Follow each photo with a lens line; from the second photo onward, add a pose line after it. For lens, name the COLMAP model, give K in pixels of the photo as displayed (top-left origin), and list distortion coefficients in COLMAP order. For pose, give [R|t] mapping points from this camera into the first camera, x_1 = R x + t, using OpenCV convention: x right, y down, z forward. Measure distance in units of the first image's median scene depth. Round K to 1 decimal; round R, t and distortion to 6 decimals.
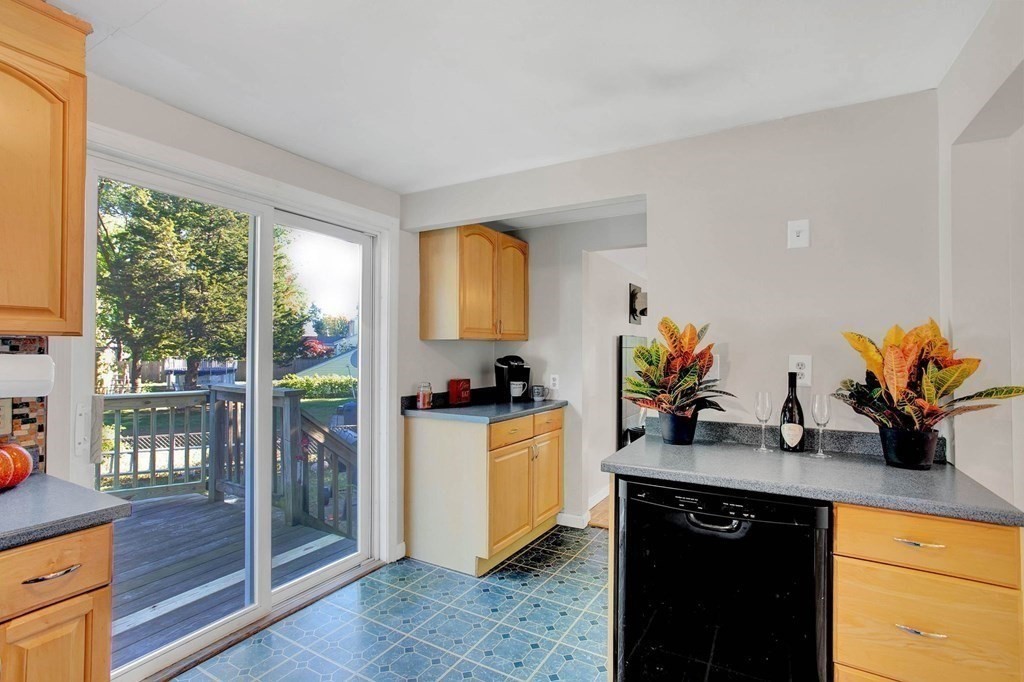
lens RADIAL K [[492.2, 0, 507.4], [0, 492.2, 346.0], [0, 0, 1]] dist [-0.032138, 0.015734]
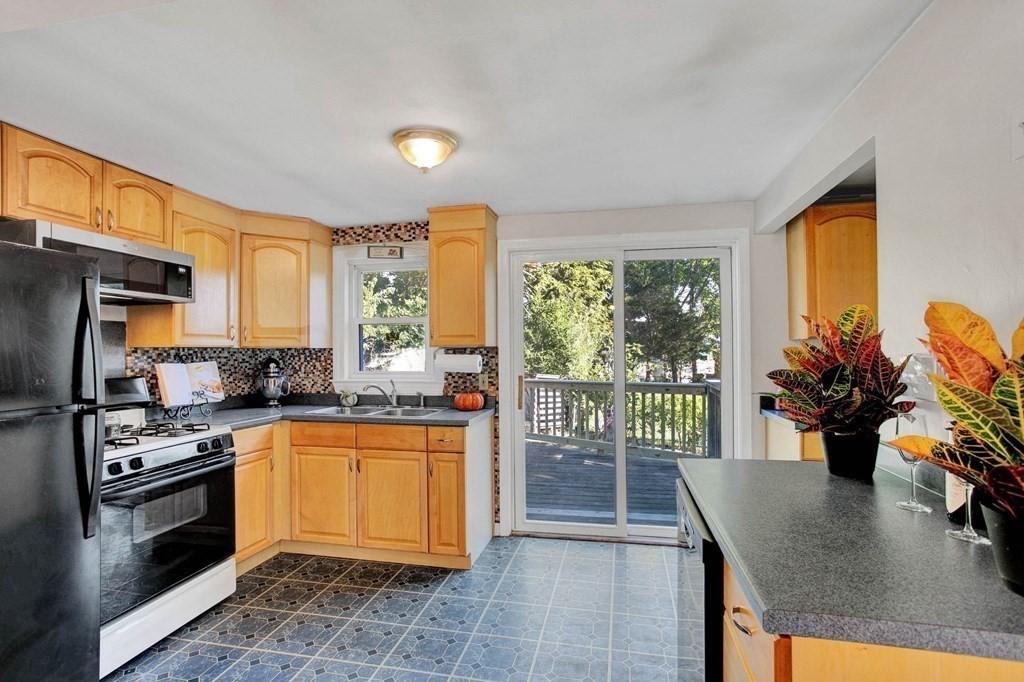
lens RADIAL K [[492.2, 0, 508.3], [0, 492.2, 349.4], [0, 0, 1]] dist [-0.032138, 0.015734]
pose [[0.279640, -0.012480, -0.960024, 0.607201], [0.015847, 0.999839, -0.008381, 0.006771], [0.959974, -0.012870, 0.279793, 0.216663]]
